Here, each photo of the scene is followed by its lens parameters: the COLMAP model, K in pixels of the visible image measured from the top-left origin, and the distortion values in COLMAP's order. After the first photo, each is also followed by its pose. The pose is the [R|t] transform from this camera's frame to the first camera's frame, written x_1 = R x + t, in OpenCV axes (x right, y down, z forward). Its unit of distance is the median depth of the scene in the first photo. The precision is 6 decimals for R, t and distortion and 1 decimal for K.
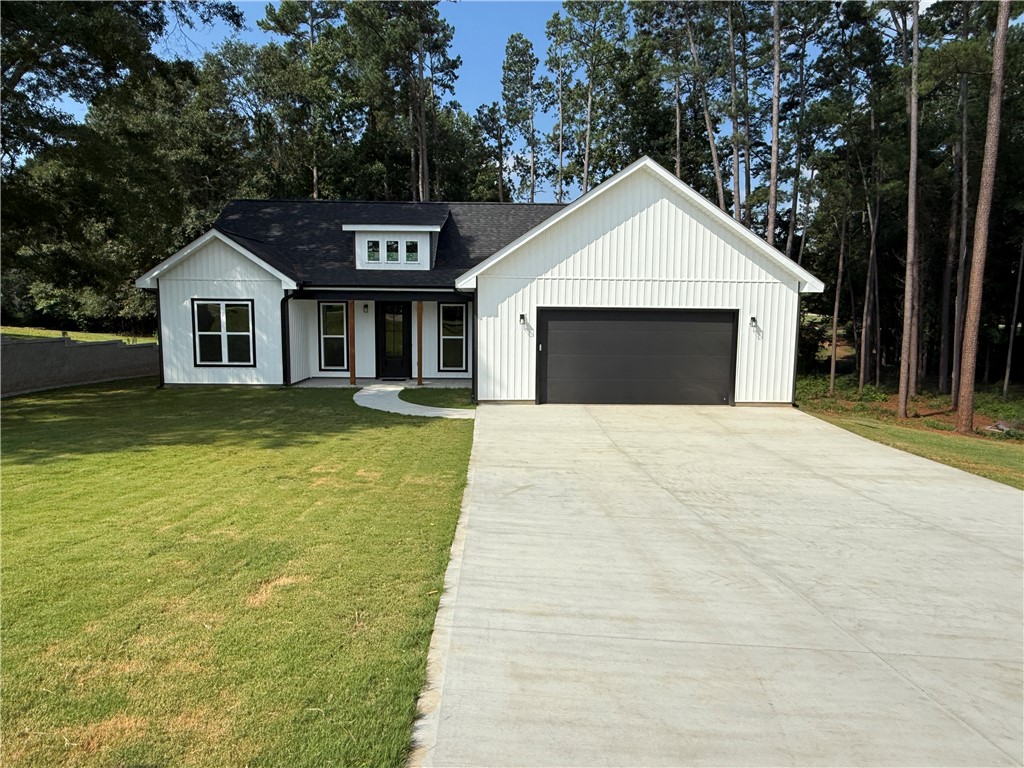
lens RADIAL K [[647.8, 0, 512.0], [0, 647.8, 384.0], [0, 0, 1]] dist [-0.001159, 0.003879]
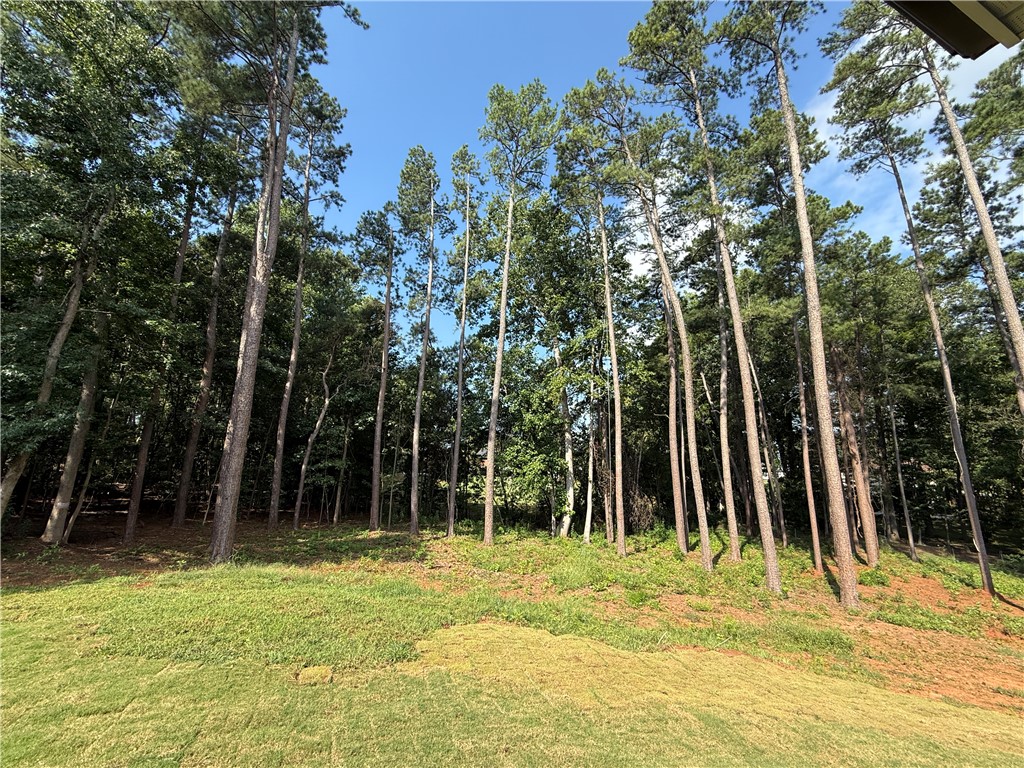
lens RADIAL K [[415.6, 0, 512.0], [0, 415.6, 384.0], [0, 0, 1]] dist [-0.000409, 0.000037]
pose [[0.924749, 0.100565, 0.367050, -0.187985], [0.018114, 0.951733, -0.306394, -0.160695], [-0.380146, 0.289986, 0.878292, 1.898060]]
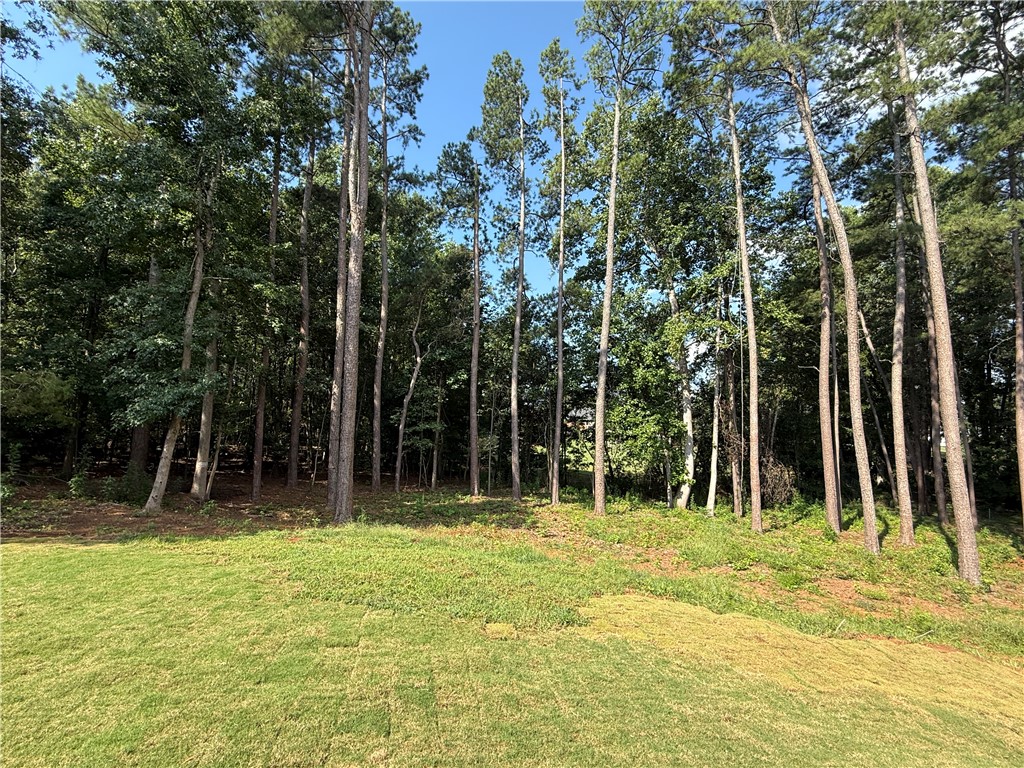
lens RADIAL K [[473.4, 0, 512.6], [0, 473.4, 385.2], [0, 0, 1]] dist [-0.001724, 0.000849]
pose [[0.979711, 0.047013, 0.194823, -0.255212], [-0.005598, 0.978138, -0.207883, -0.159652], [-0.200337, 0.202575, 0.958556, 1.904850]]
